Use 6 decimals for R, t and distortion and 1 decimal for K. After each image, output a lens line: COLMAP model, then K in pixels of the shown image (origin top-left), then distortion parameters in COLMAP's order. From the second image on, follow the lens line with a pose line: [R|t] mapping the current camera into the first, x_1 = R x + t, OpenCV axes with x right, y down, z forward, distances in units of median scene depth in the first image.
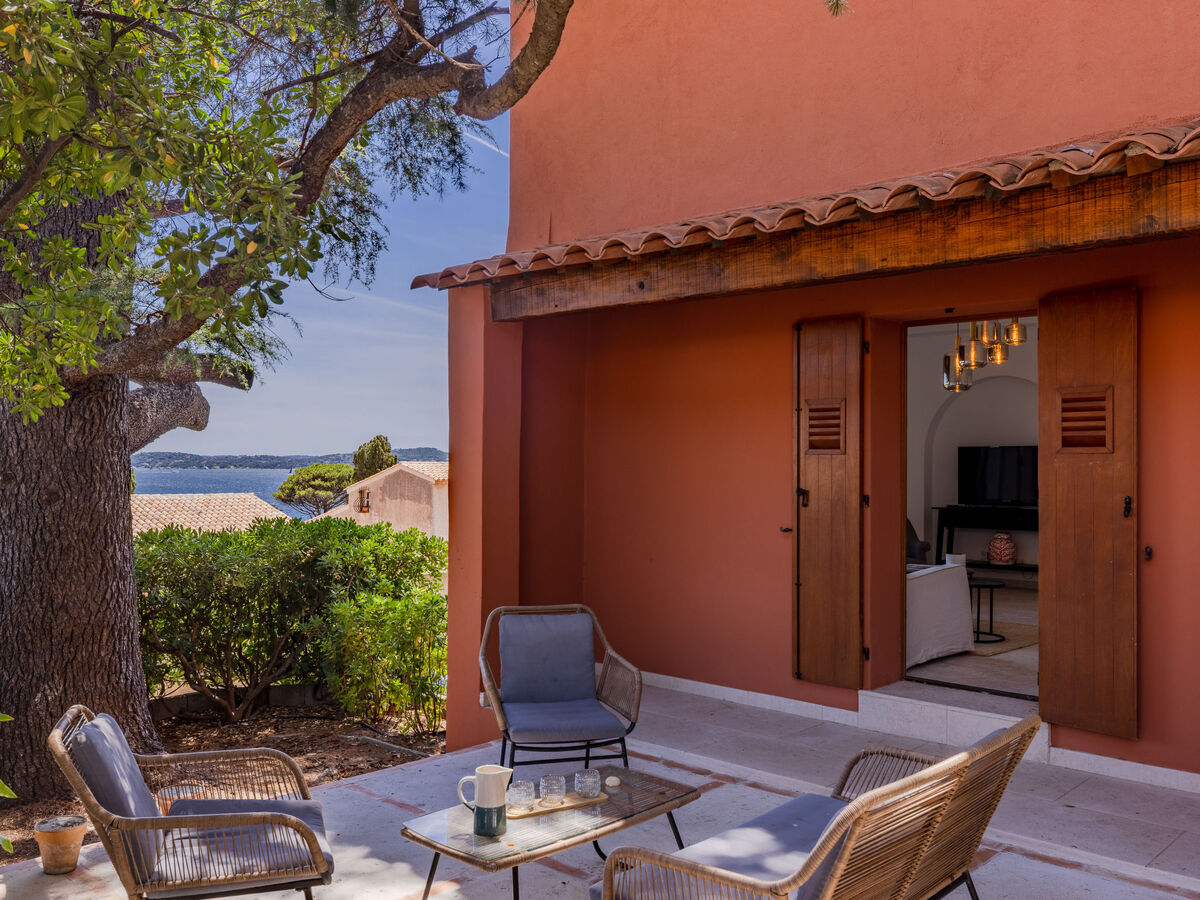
lens RADIAL K [[1051.6, 0, 598.6], [0, 1051.6, 449.8], [0, 0, 1]] dist [-0.002114, -0.001428]
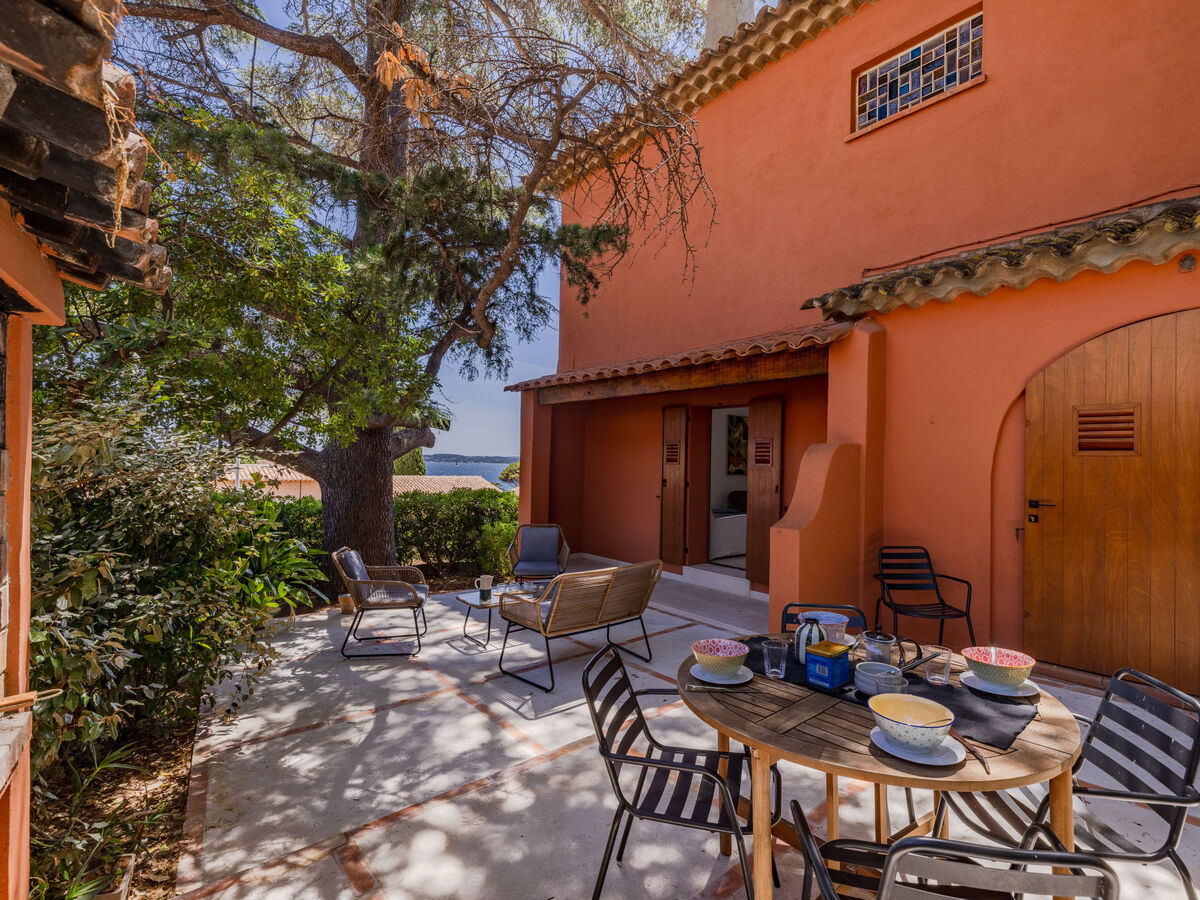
lens RADIAL K [[568.5, 0, 609.5], [0, 568.5, 454.6], [0, 0, 1]] dist [0.004079, 0.000445]
pose [[0.993690, 0.015163, -0.111134, 0.216649], [-0.015314, 0.999883, -0.000509, -0.014260], [0.111113, 0.002207, 0.993805, -0.264432]]
